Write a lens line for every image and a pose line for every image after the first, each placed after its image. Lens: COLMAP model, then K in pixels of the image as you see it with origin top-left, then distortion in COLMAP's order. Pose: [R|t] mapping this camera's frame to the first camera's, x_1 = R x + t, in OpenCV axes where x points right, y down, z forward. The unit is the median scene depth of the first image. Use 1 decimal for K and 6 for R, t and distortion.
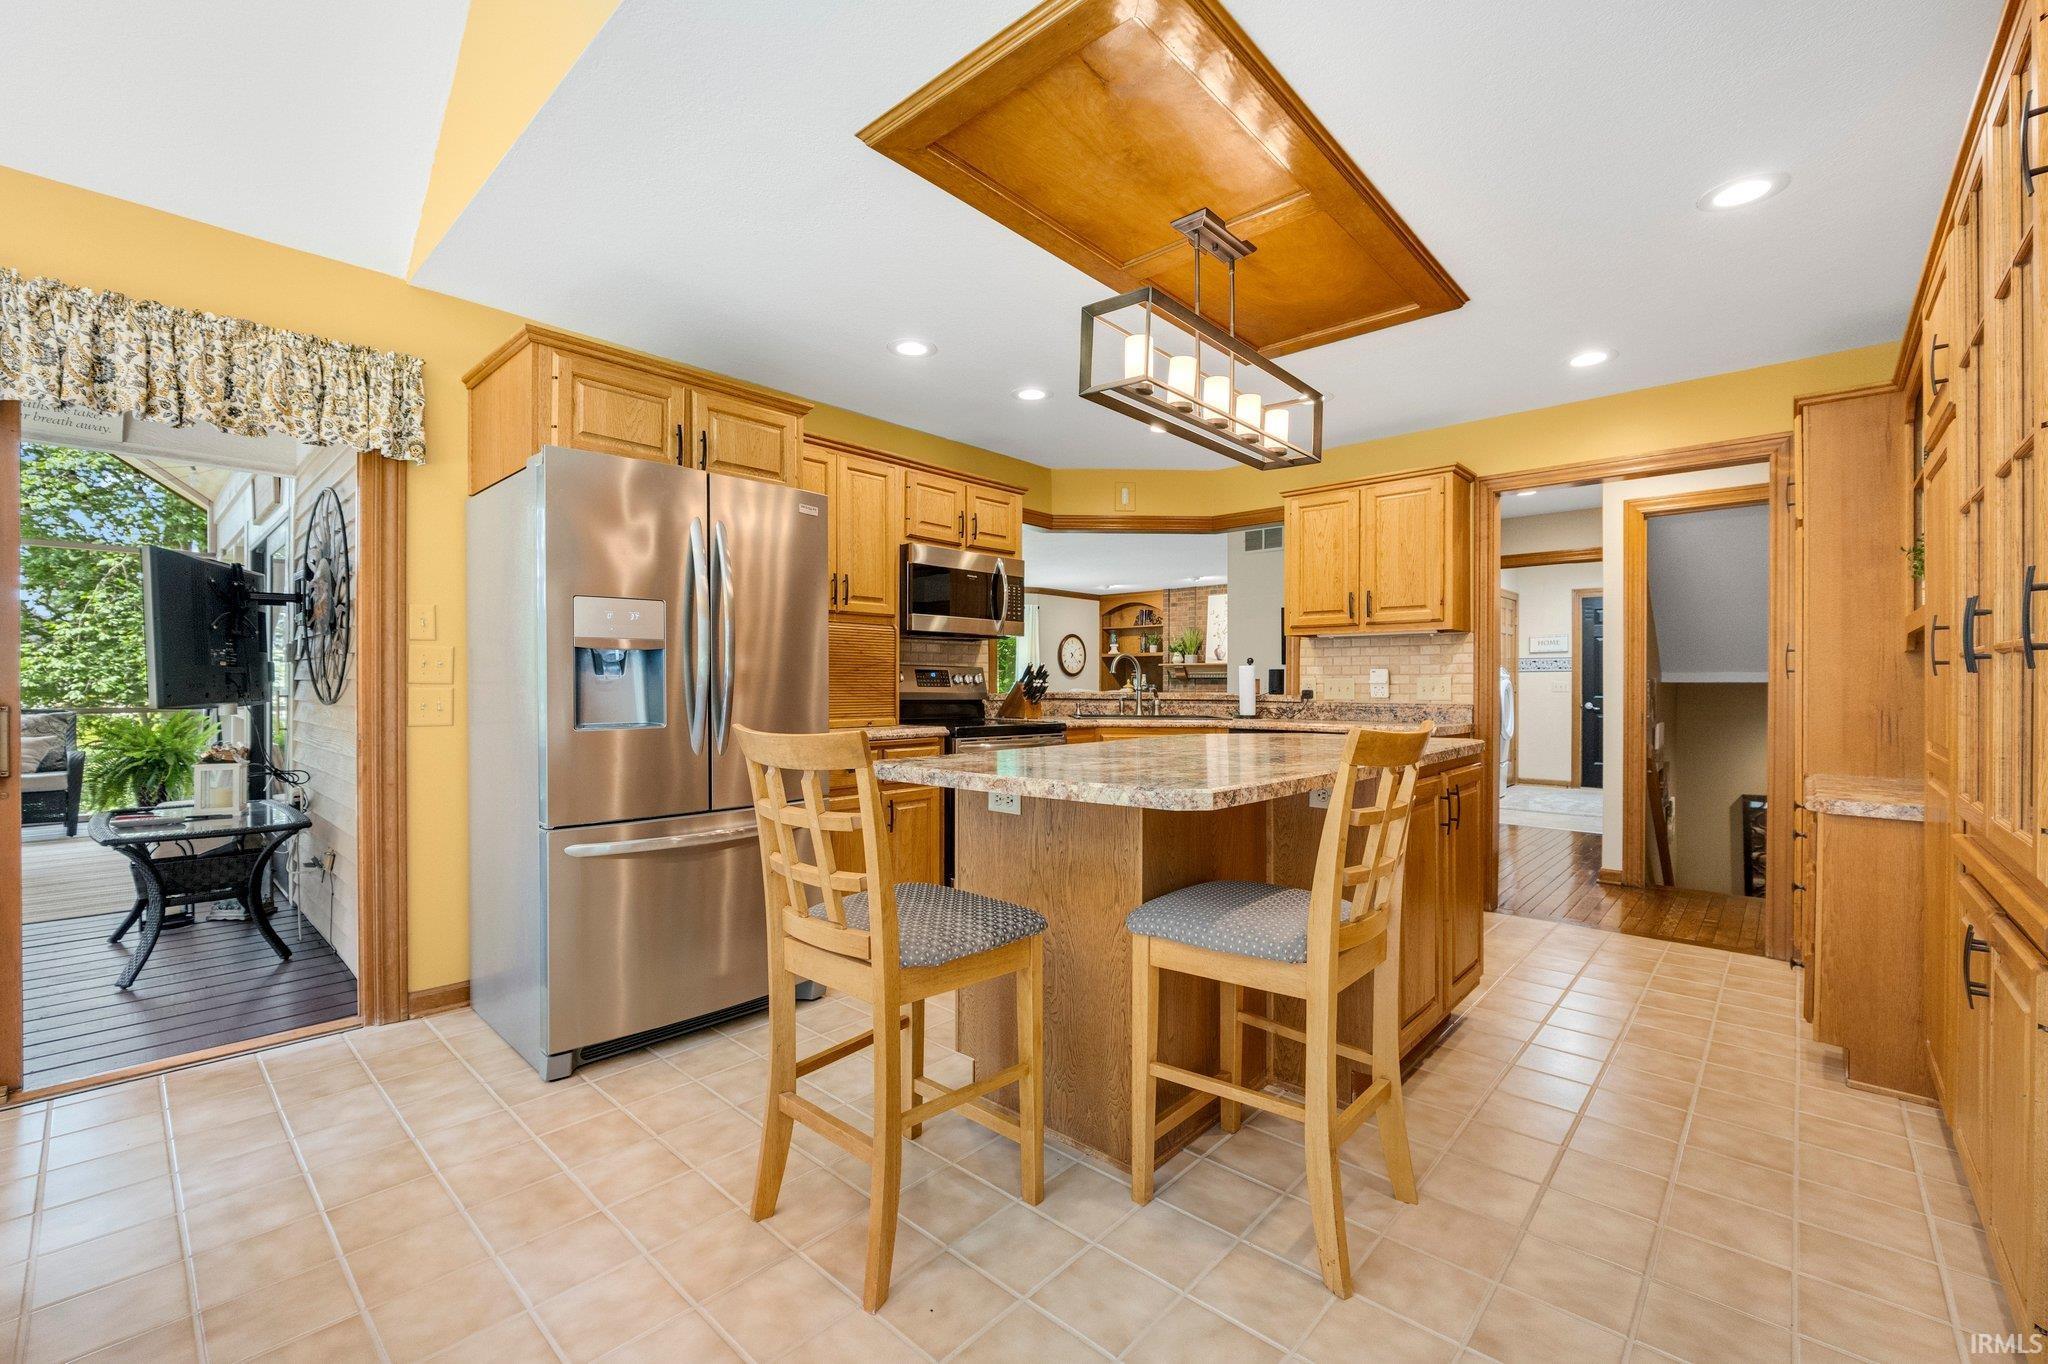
lens RADIAL K [[856.0, 0, 1007.2], [0, 856.0, 682.6], [0, 0, 1]] dist [-0.008672, -0.000033]
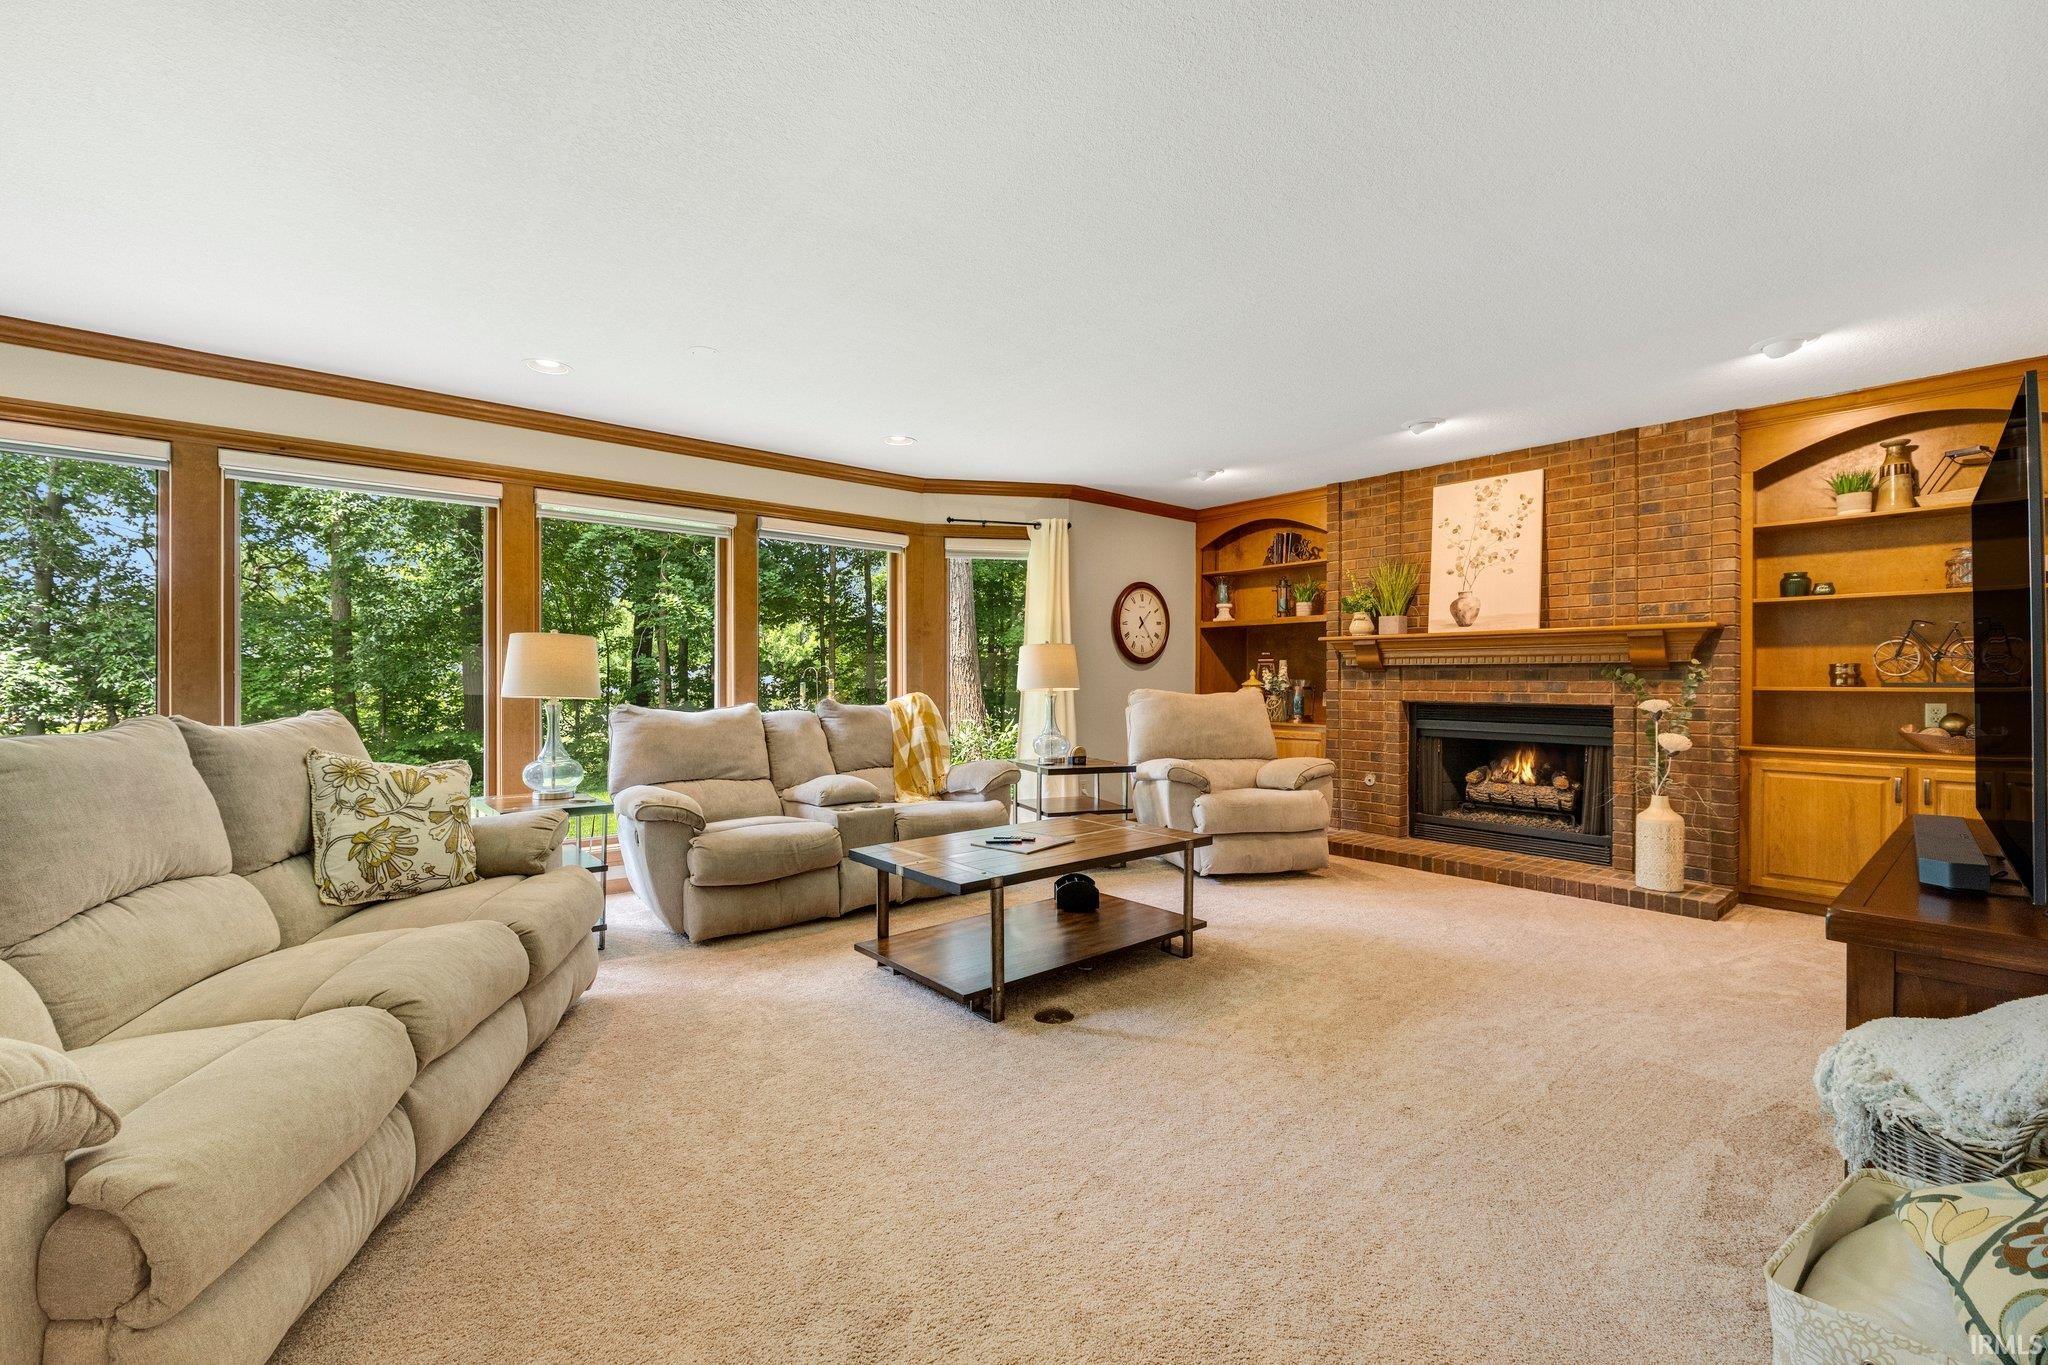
lens RADIAL K [[856.0, 0, 1009.5], [0, 856.0, 680.3], [0, 0, 1]] dist [-0.008672, -0.000033]
pose [[0.993059, -0.000620, -0.117618, 0.057775], [0.000669, 1.000000, 0.000374, 0.002211], [0.117618, -0.000450, 0.993059, 0.479589]]
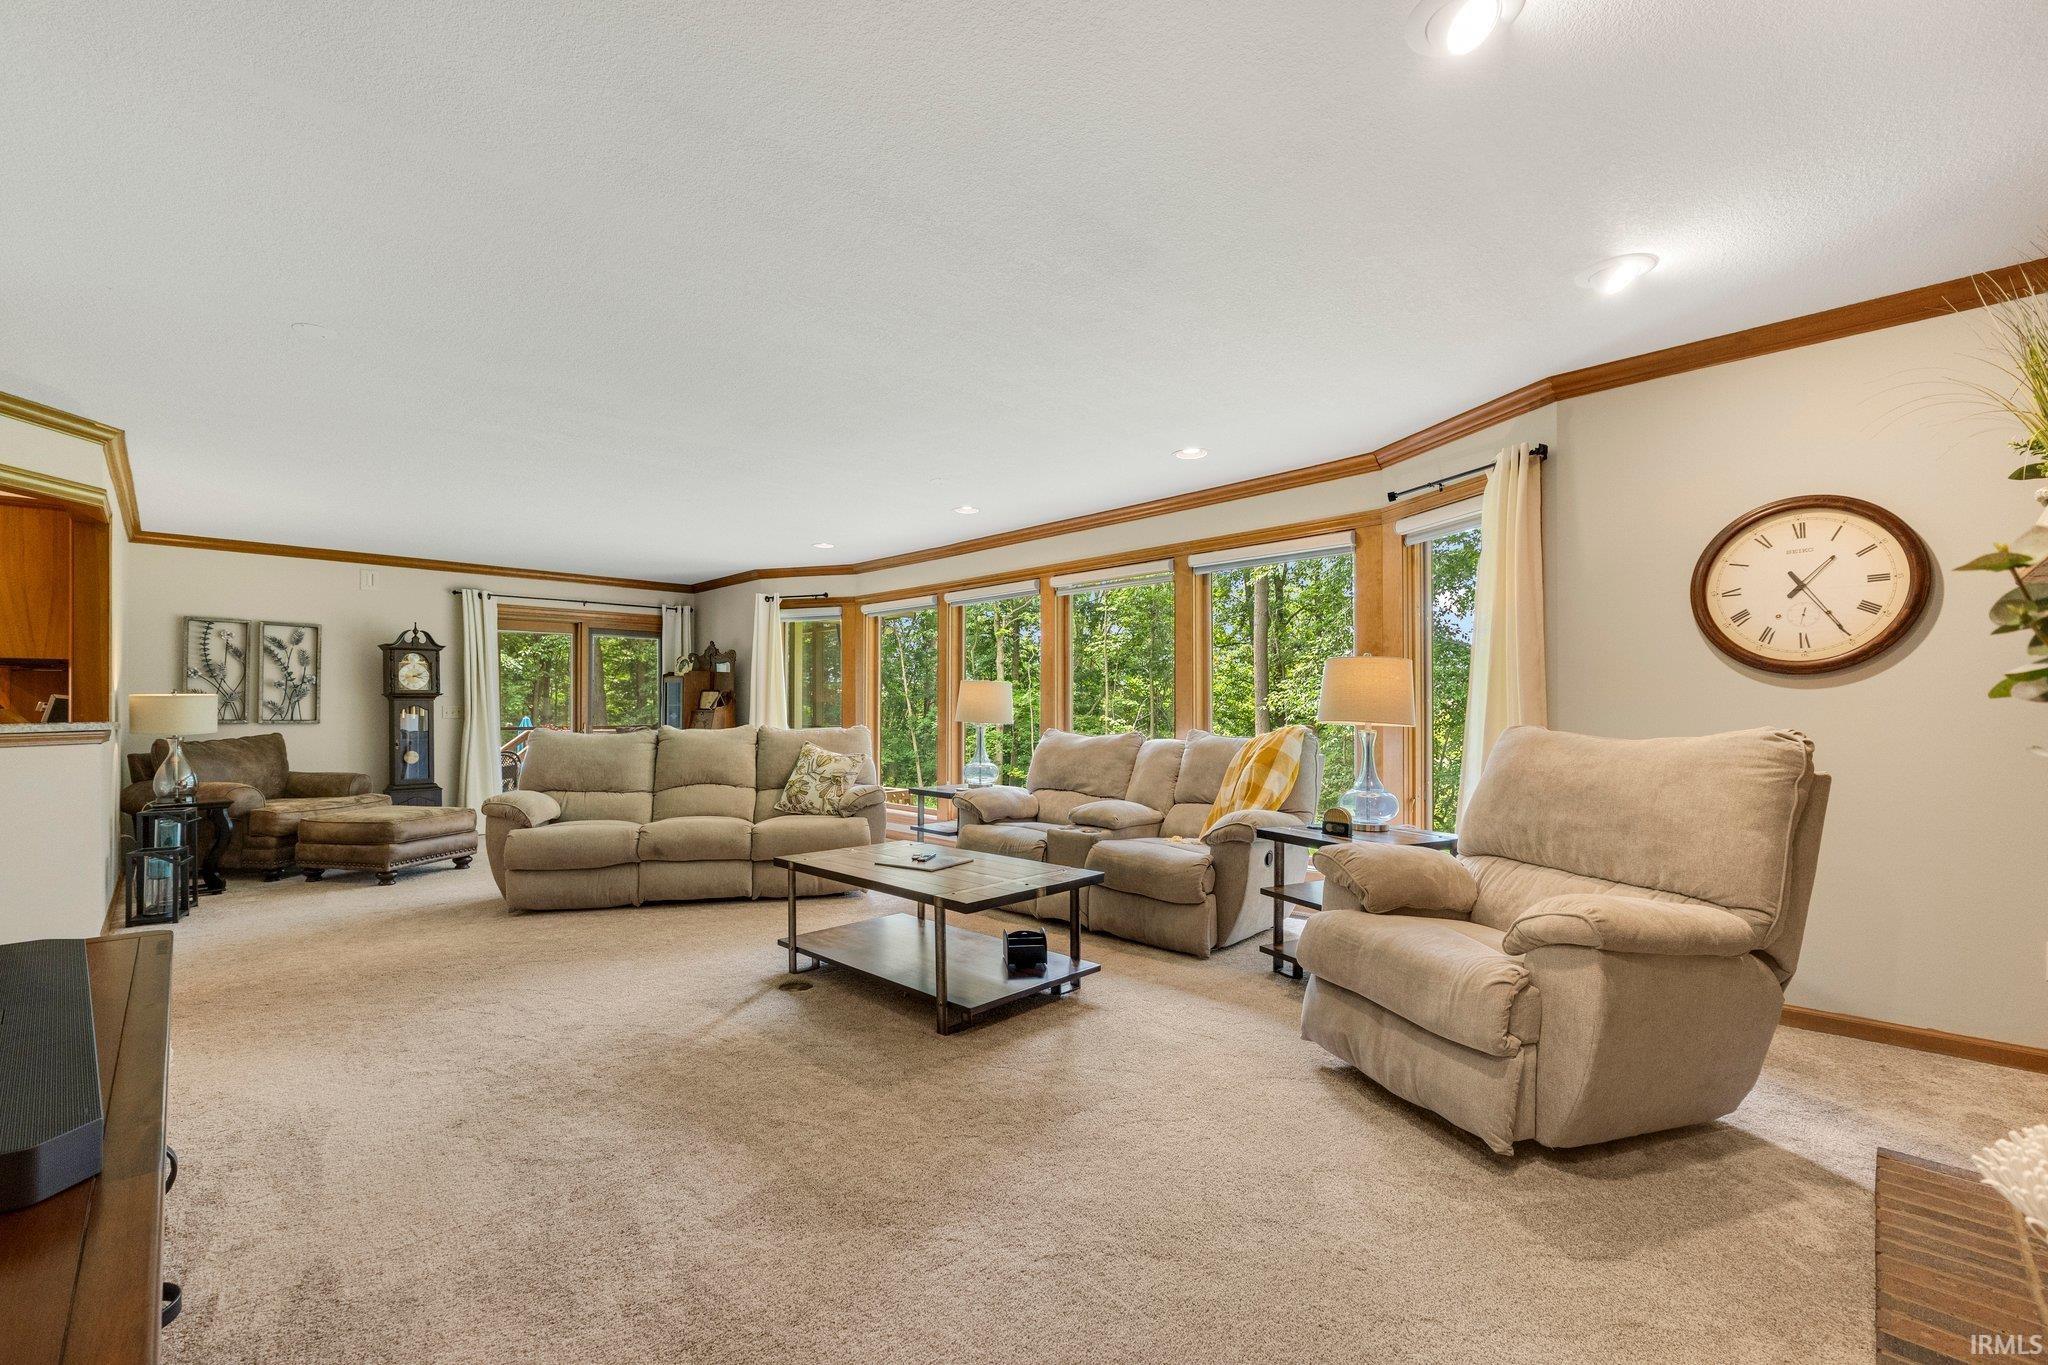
lens RADIAL K [[856.0, 0, 1017.6], [0, 856.0, 702.4], [0, 0, 1]] dist [-0.008672, -0.000033]
pose [[-0.042305, -0.009510, -0.999059, 0.324458], [0.003794, 0.999946, -0.009679, 0.001944], [0.999098, -0.004200, -0.042267, 0.797816]]
